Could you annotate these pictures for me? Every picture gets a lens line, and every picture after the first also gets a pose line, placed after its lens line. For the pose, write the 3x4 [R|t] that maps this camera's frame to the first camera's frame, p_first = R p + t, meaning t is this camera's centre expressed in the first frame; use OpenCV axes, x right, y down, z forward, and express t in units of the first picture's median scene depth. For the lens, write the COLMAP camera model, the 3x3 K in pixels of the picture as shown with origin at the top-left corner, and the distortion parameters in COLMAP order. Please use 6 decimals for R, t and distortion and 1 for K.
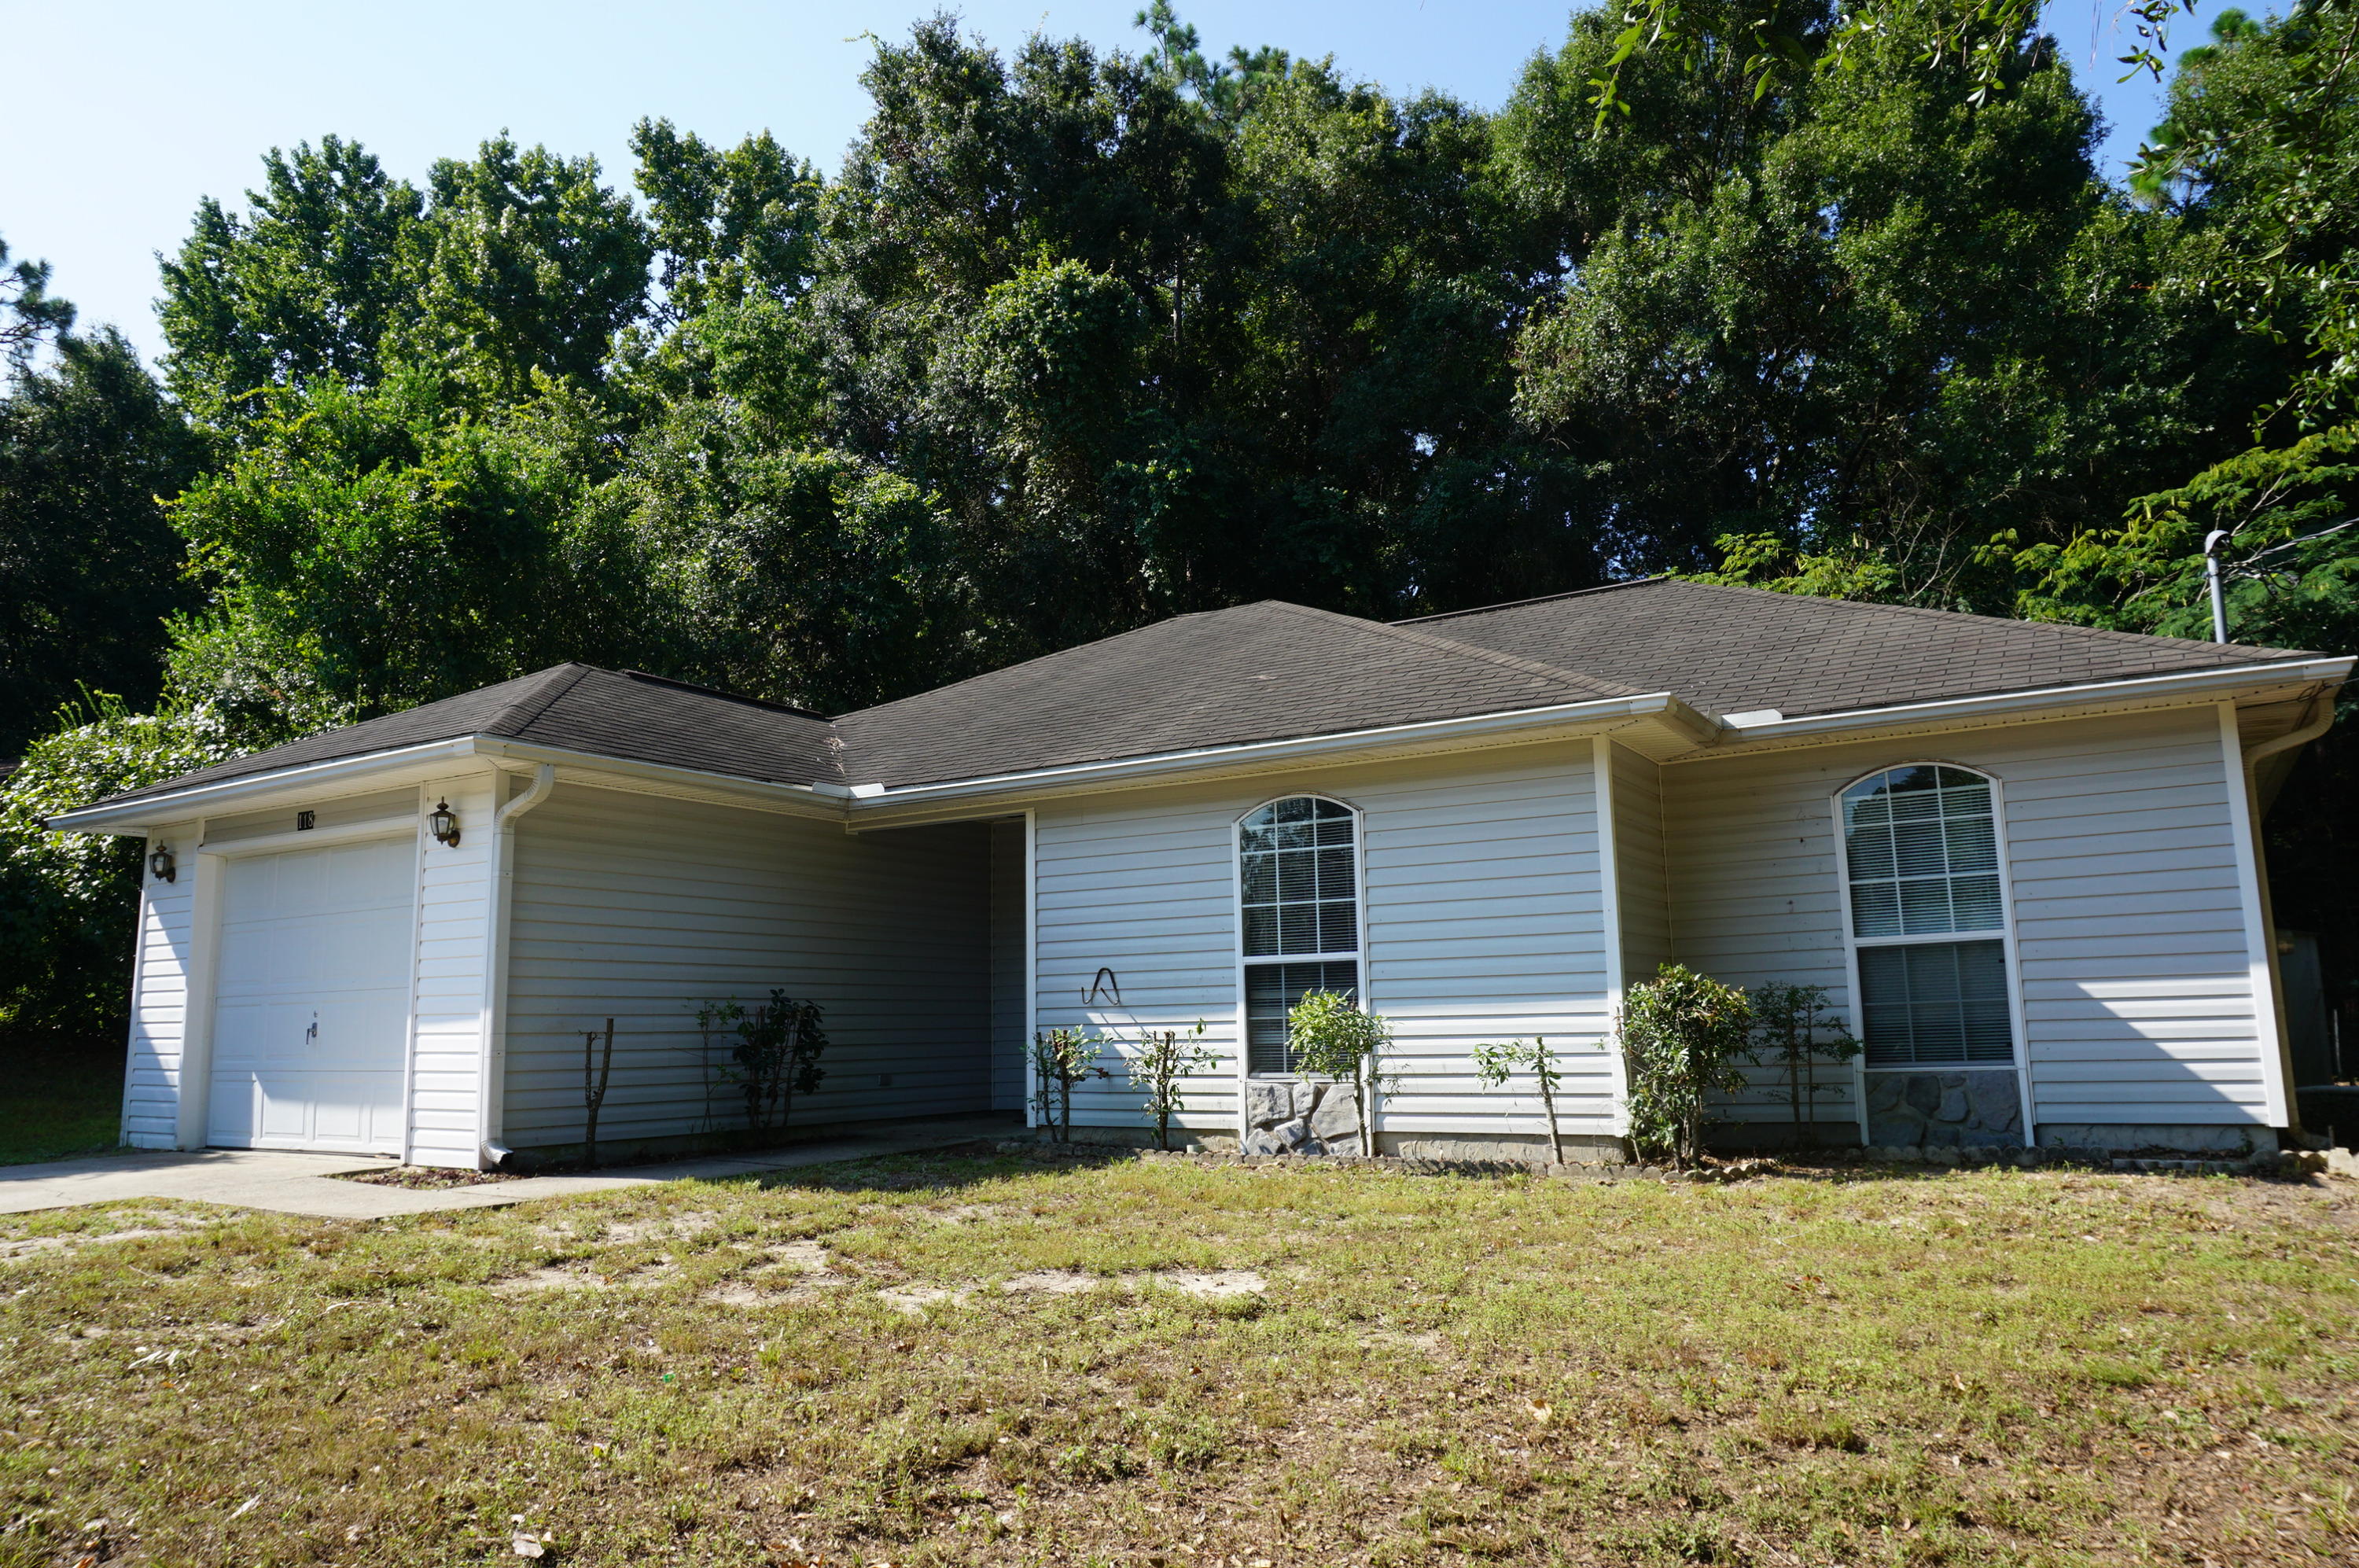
lens RADIAL K [[1573.9, 0, 1174.1], [0, 1573.9, 779.3], [0, 0, 1]] dist [-0.050579, 0.026226]
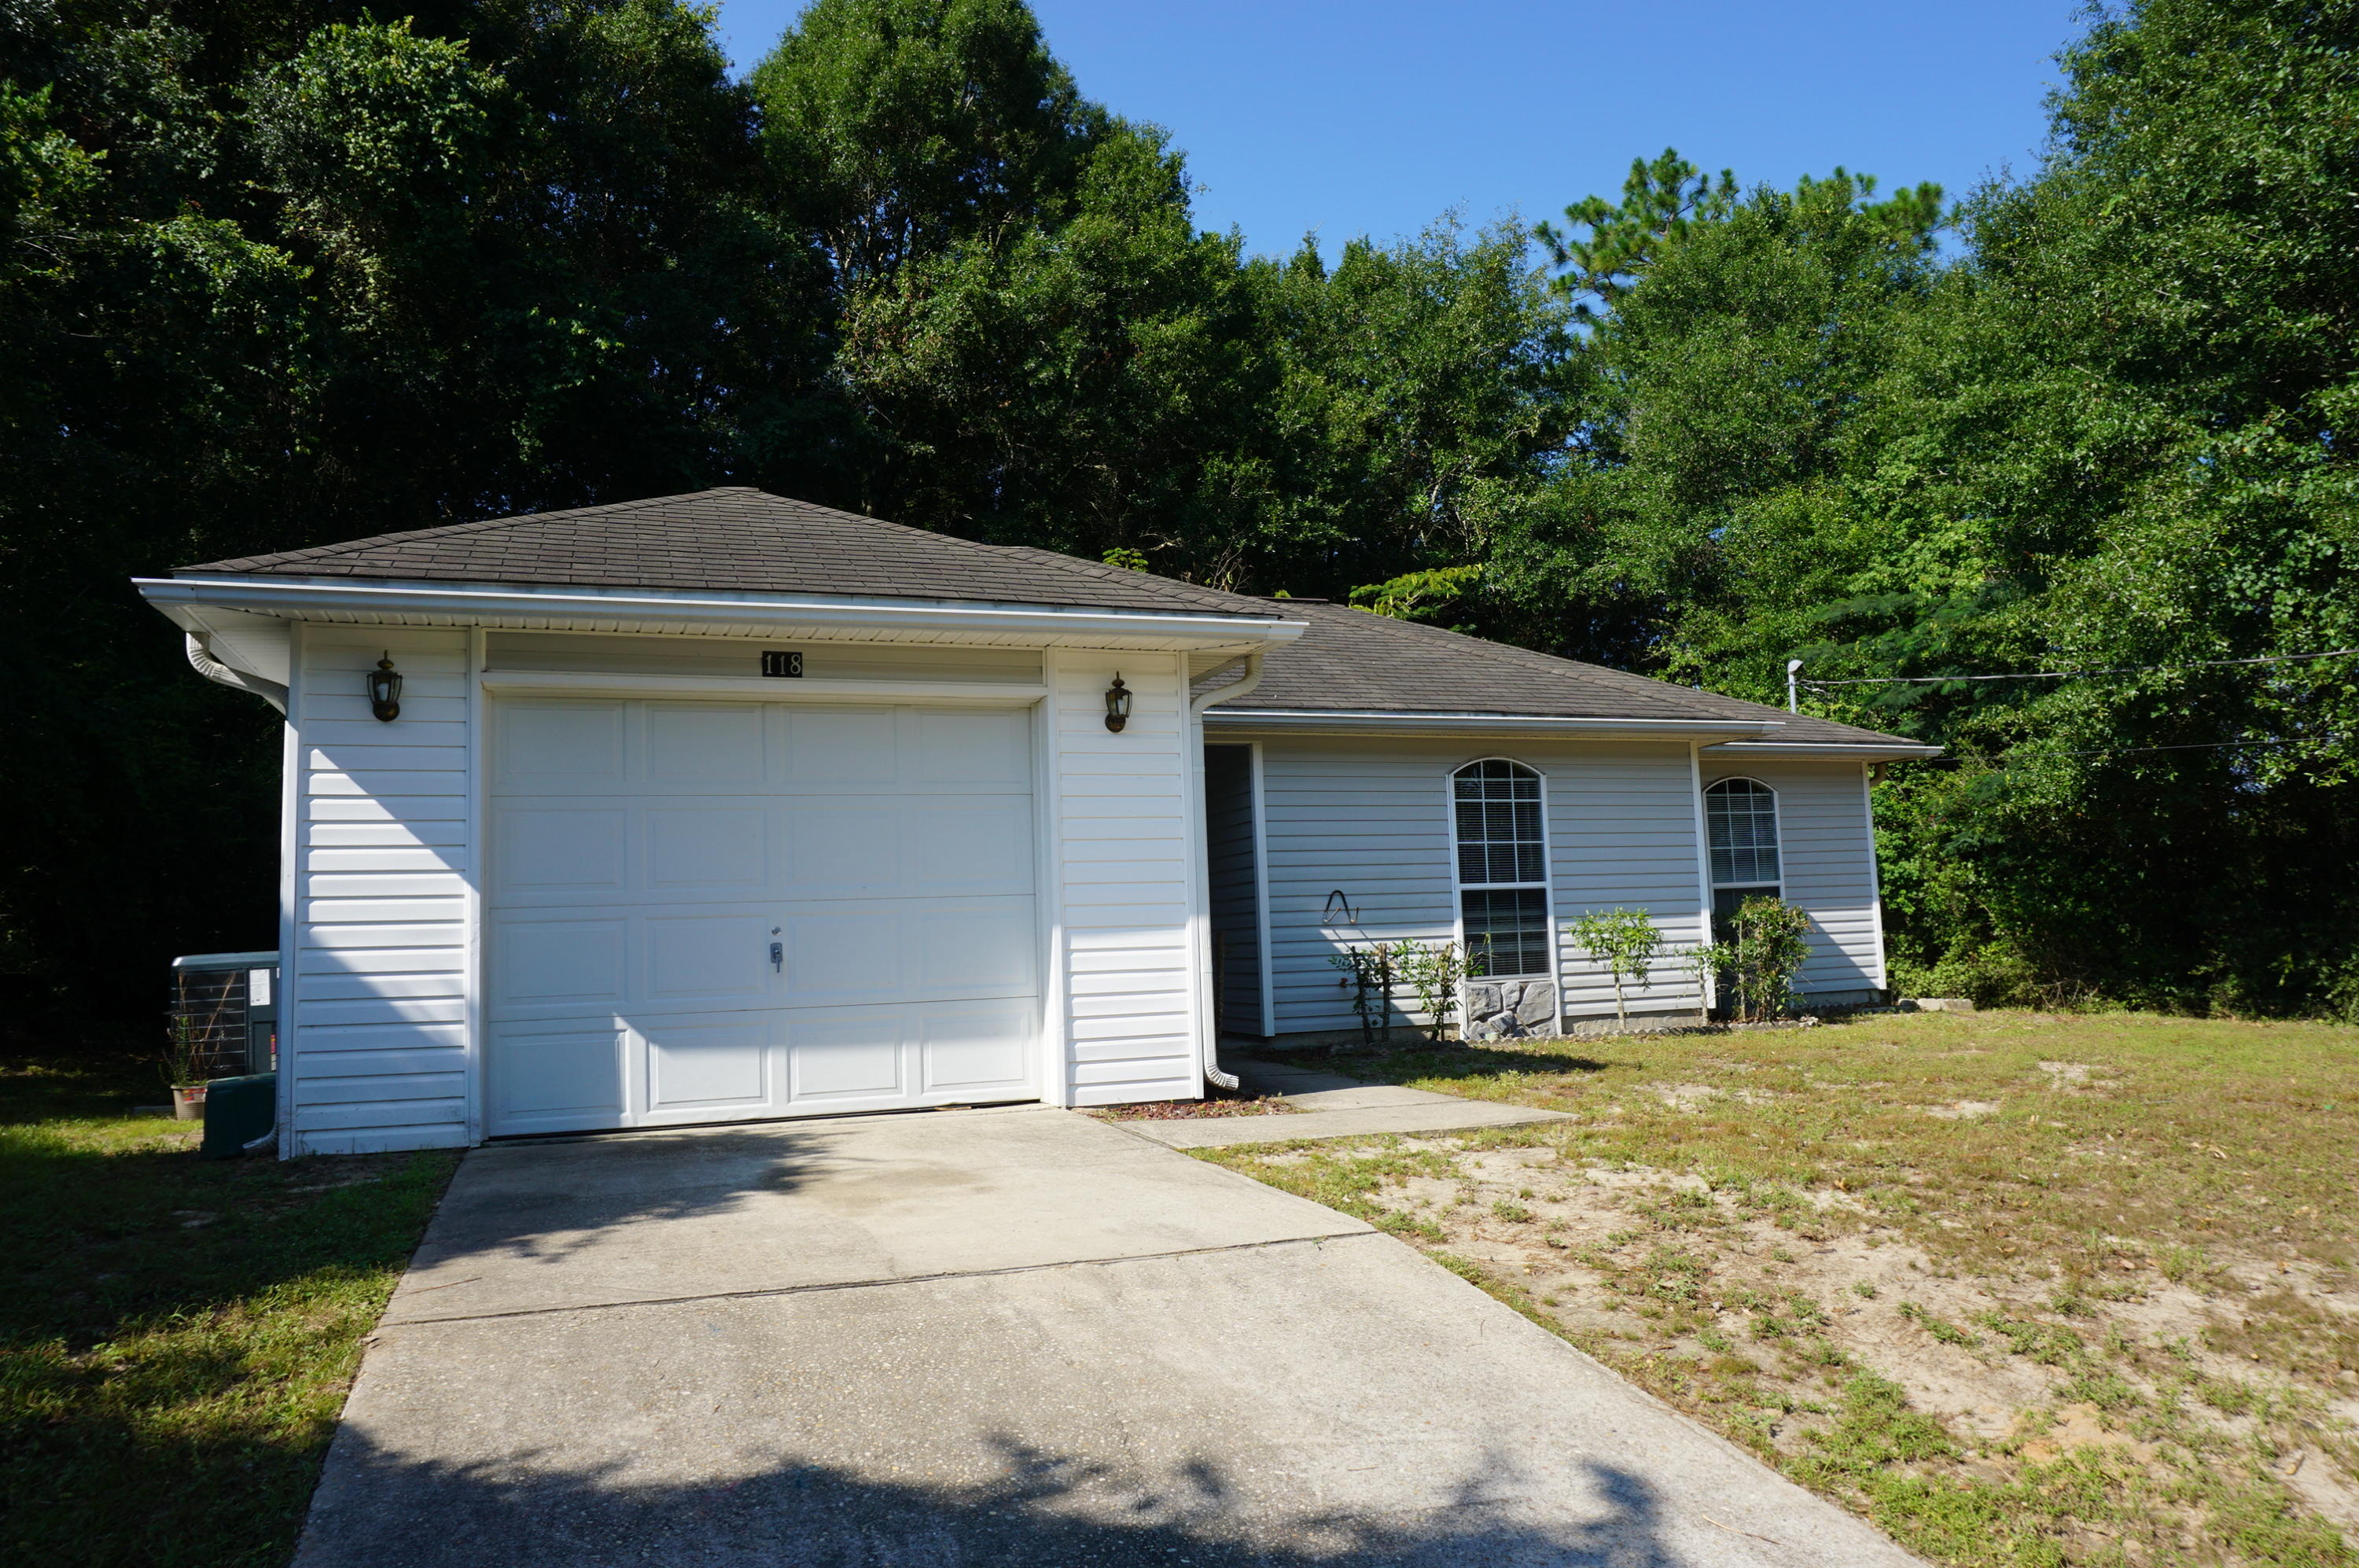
lens RADIAL K [[1574.5, 0, 1179.5], [0, 1574.5, 784.0], [0, 0, 1]] dist [-0.081133, 0.068925]
pose [[0.603332, 0.077625, 0.793703, -1.081430], [-0.101347, 0.994645, -0.020239, 0.082779], [-0.791024, -0.068229, 0.607969, 0.434042]]
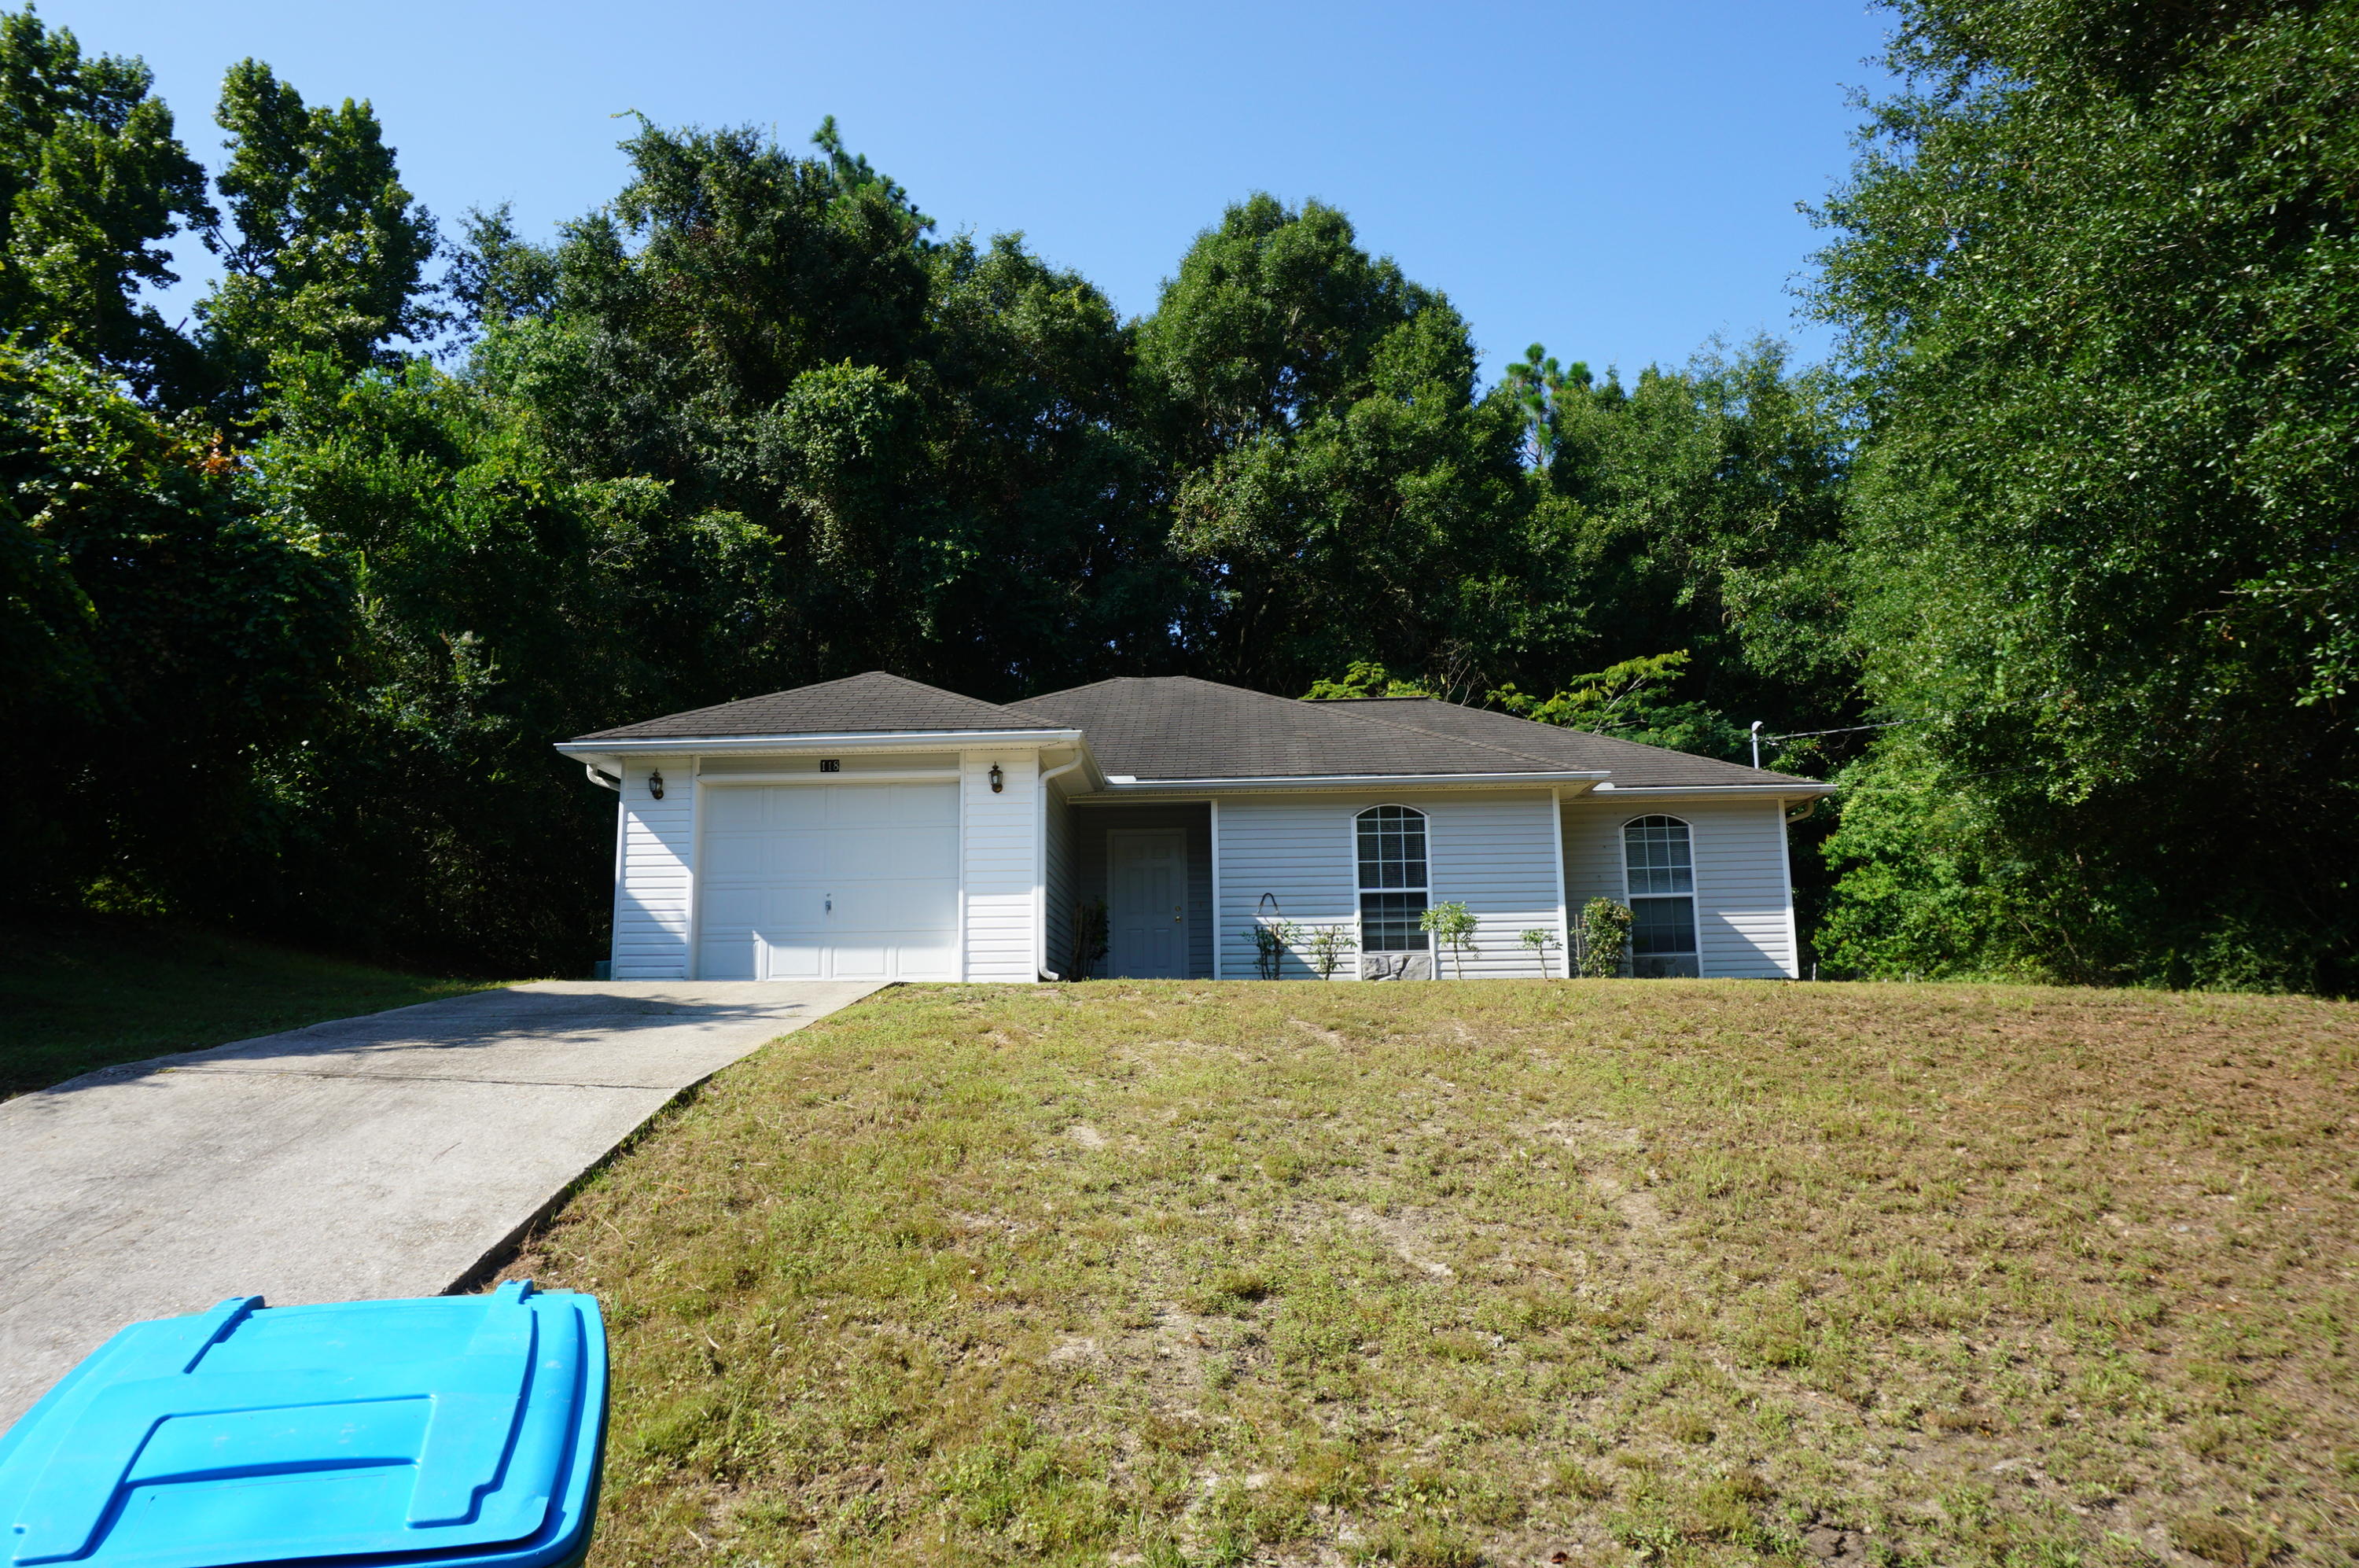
lens RADIAL K [[1573.9, 0, 1174.1], [0, 1573.9, 779.3], [0, 0, 1]] dist [-0.050579, 0.026226]
pose [[0.866698, 0.092553, 0.490172, -1.073185], [-0.079731, 0.995706, -0.047031, 0.089599], [-0.492420, 0.001680, 0.870356, -0.508423]]
